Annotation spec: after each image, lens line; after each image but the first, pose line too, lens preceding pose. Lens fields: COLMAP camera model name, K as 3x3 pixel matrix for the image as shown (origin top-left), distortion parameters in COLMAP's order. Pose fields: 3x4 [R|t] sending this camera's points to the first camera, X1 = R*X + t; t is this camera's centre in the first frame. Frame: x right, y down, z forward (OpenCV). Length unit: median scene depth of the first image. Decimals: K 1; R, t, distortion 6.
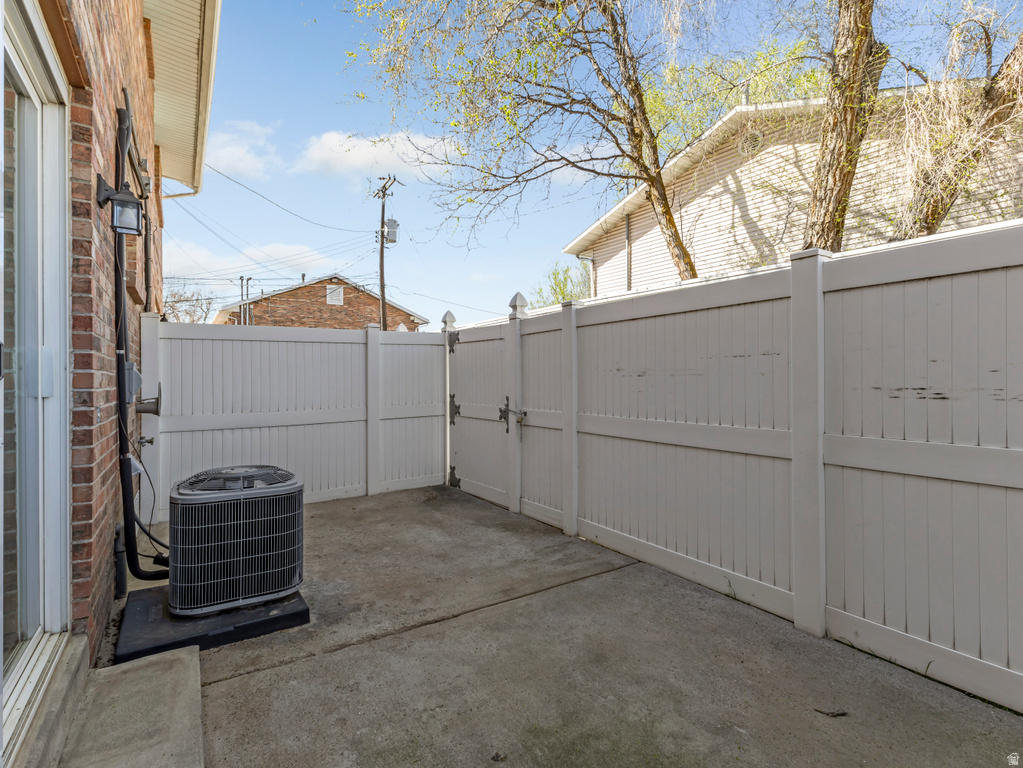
lens RADIAL K [[502.0, 0, 511.0], [0, 502.0, 377.1], [0, 0, 1]] dist [0.013205, 0.000468]
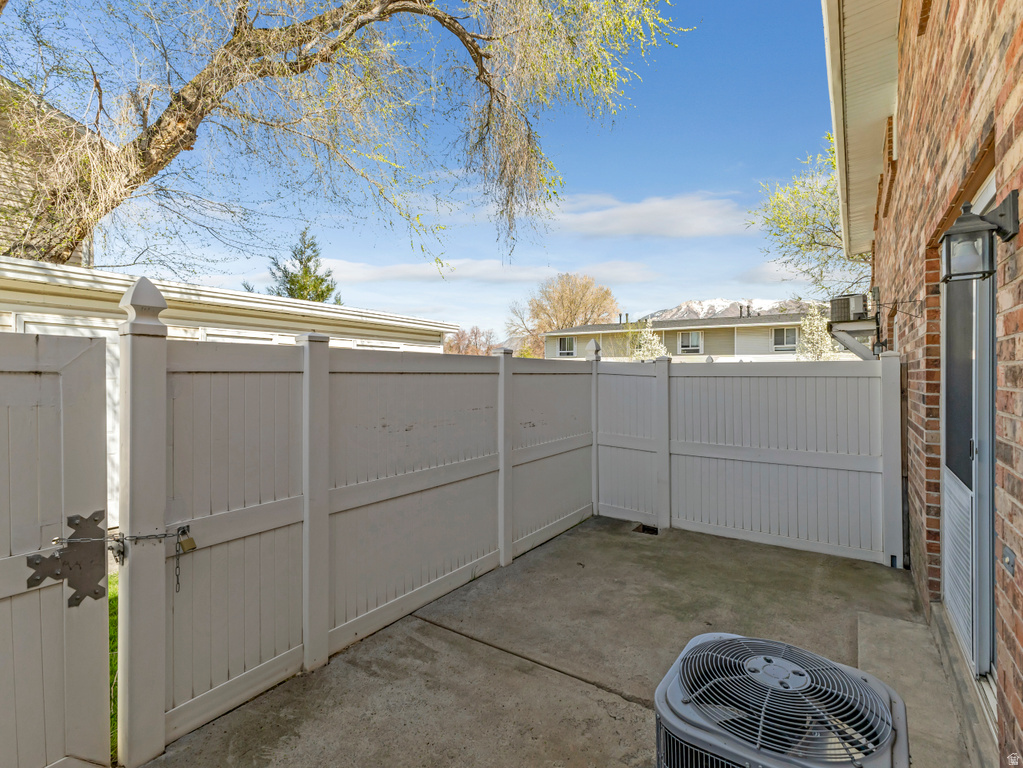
lens RADIAL K [[508.0, 0, 514.8], [0, 508.0, 380.7], [0, 0, 1]] dist [0.011087, 0.000155]
pose [[-0.393521, -0.002704, 0.919312, -0.896952], [-0.000666, 0.999996, 0.002656, -0.122867], [-0.919315, 0.000433, -0.393521, 1.421021]]
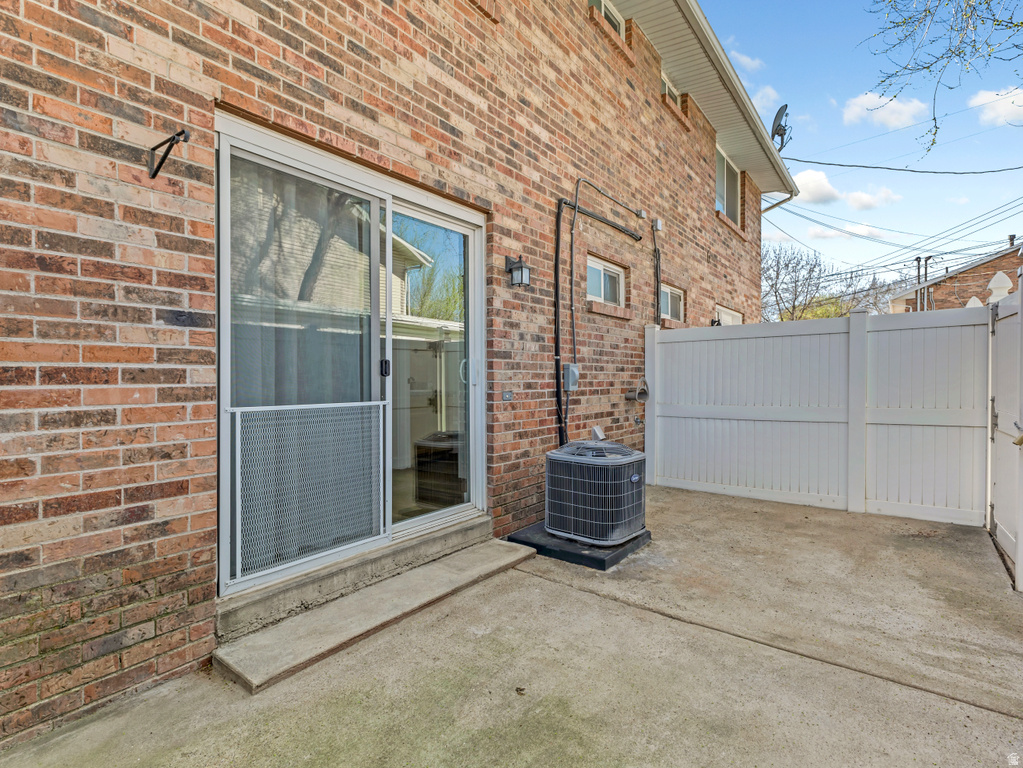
lens RADIAL K [[508.0, 0, 514.8], [0, 508.0, 380.7], [0, 0, 1]] dist [0.011087, 0.000155]
pose [[0.340101, 0.009742, -0.940338, 0.624612], [0.005665, 0.999907, 0.012408, 0.001500], [0.940372, -0.009547, 0.340015, 0.331803]]
